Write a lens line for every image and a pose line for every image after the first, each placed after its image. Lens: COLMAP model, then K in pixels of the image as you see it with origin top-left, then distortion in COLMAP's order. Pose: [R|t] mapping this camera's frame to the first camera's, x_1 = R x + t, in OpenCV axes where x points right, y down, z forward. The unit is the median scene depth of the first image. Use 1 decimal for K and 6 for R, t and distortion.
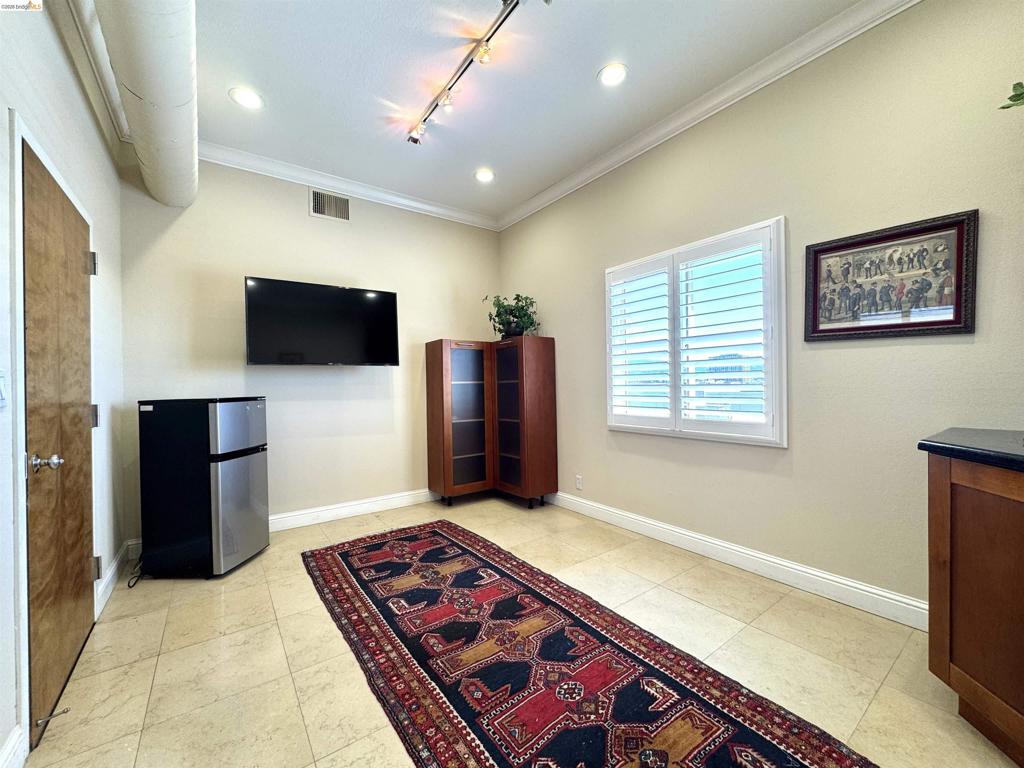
lens RADIAL K [[408.3, 0, 512.0], [0, 408.3, 384.0], [0, 0, 1]] dist [-0.002030, -0.000122]
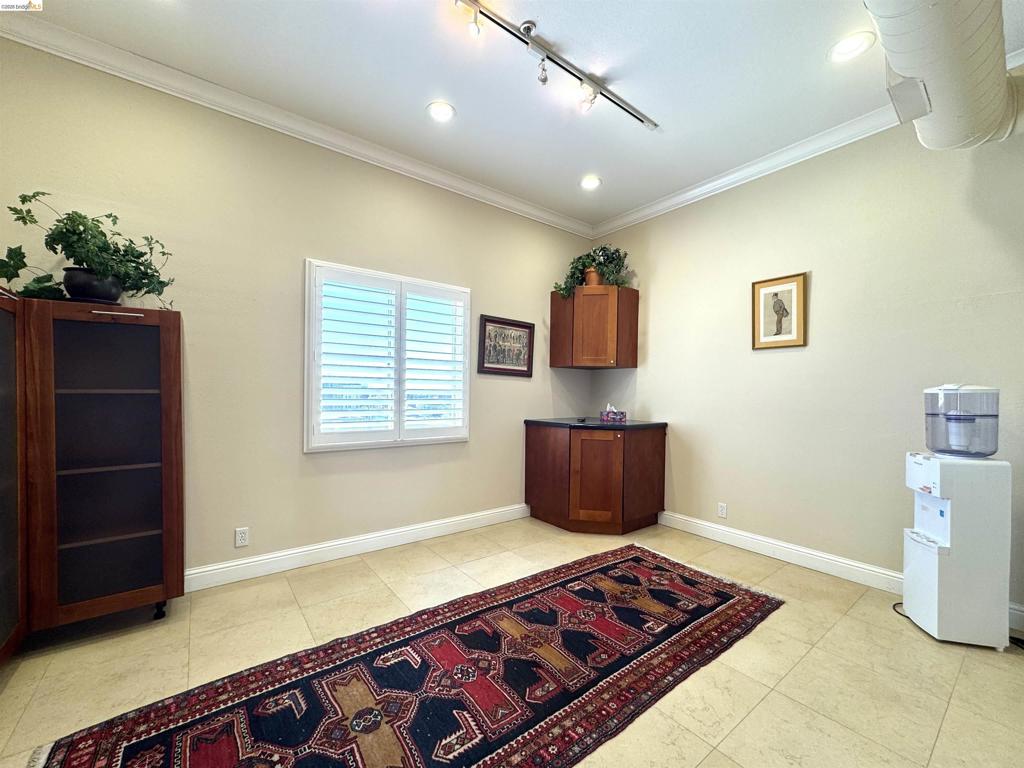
lens RADIAL K [[411.1, 0, 510.9], [0, 411.1, 395.6], [0, 0, 1]] dist [-0.002644, -0.000242]
pose [[-0.020181, 0.004587, 0.999786, -0.926716], [-0.012033, 0.999916, -0.004830, -0.008810], [-0.999724, -0.012127, -0.020124, 0.925897]]
